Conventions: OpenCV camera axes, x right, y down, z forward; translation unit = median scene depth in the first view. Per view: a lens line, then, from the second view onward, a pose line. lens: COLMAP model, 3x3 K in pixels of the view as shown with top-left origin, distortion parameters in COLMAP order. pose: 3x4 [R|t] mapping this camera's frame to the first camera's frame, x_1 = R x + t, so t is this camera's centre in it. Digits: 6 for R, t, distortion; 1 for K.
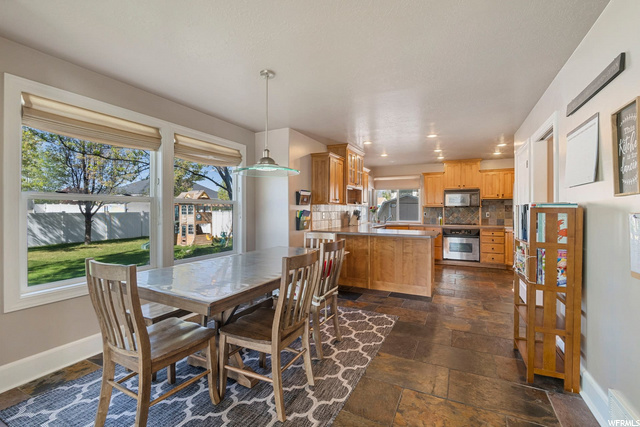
lens RADIAL K [[279.7, 0, 320.3], [0, 279.7, 209.8], [0, 0, 1]] dist [0.000310, 0.000028]
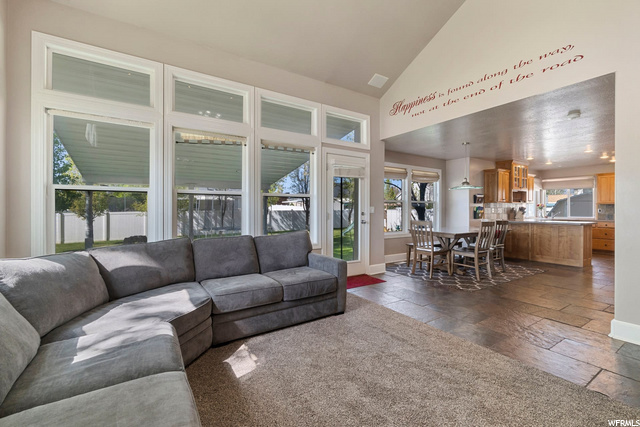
lens RADIAL K [[273.7, 0, 320.9], [0, 273.7, 209.9], [0, 0, 1]] dist [-0.000843, -0.000194]
pose [[0.861921, 0.001602, -0.507039, -0.031879], [-0.000489, 0.999997, 0.002328, 0.012778], [0.507042, -0.001758, 0.861920, -0.576787]]
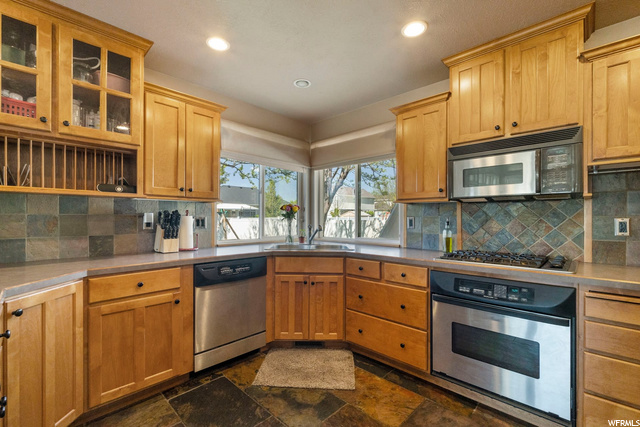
lens RADIAL K [[278.8, 0, 320.0], [0, 278.8, 216.7], [0, 0, 1]] dist [-0.000459, -0.000105]
pose [[0.953439, 0.000316, -0.301587, 0.436952], [-0.000465, 1.000000, -0.000422, 0.008954], [0.301587, 0.000543, 0.953438, 0.713481]]
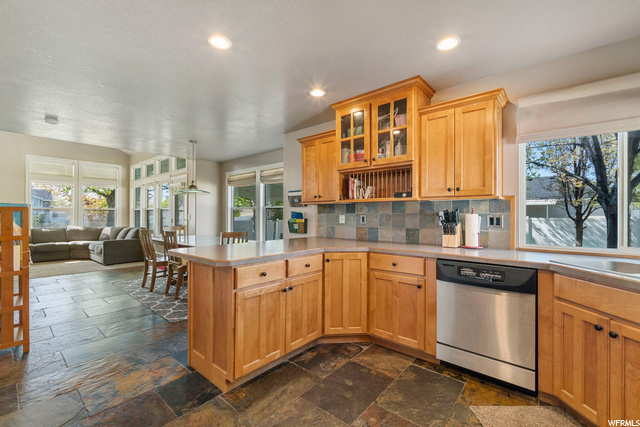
lens RADIAL K [[275.1, 0, 320.0], [0, 275.1, 213.5], [0, 0, 1]] dist [0.000178, -0.000154]
pose [[-0.239892, -0.009260, -0.970755, 0.573243], [-0.001249, 0.999957, -0.009230, 0.010763], [0.970799, -0.001002, -0.239893, 0.918091]]
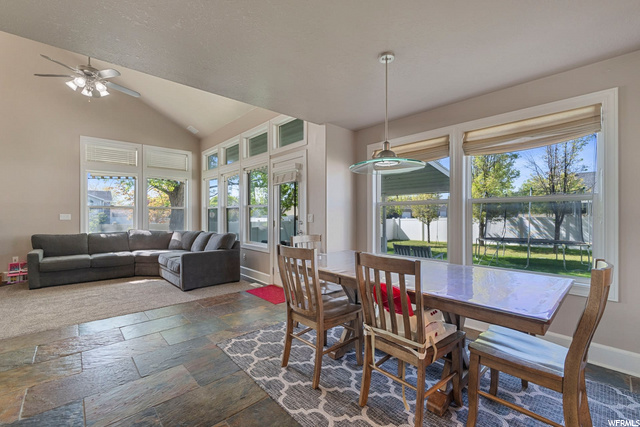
lens RADIAL K [[275.1, 0, 320.0], [0, 275.1, 213.5], [0, 0, 1]] dist [0.000178, -0.000154]
pose [[-0.356447, -0.007531, -0.934285, 0.281441], [0.000273, 0.999967, -0.008164, 0.009361], [0.934316, -0.003165, -0.356433, 0.443325]]
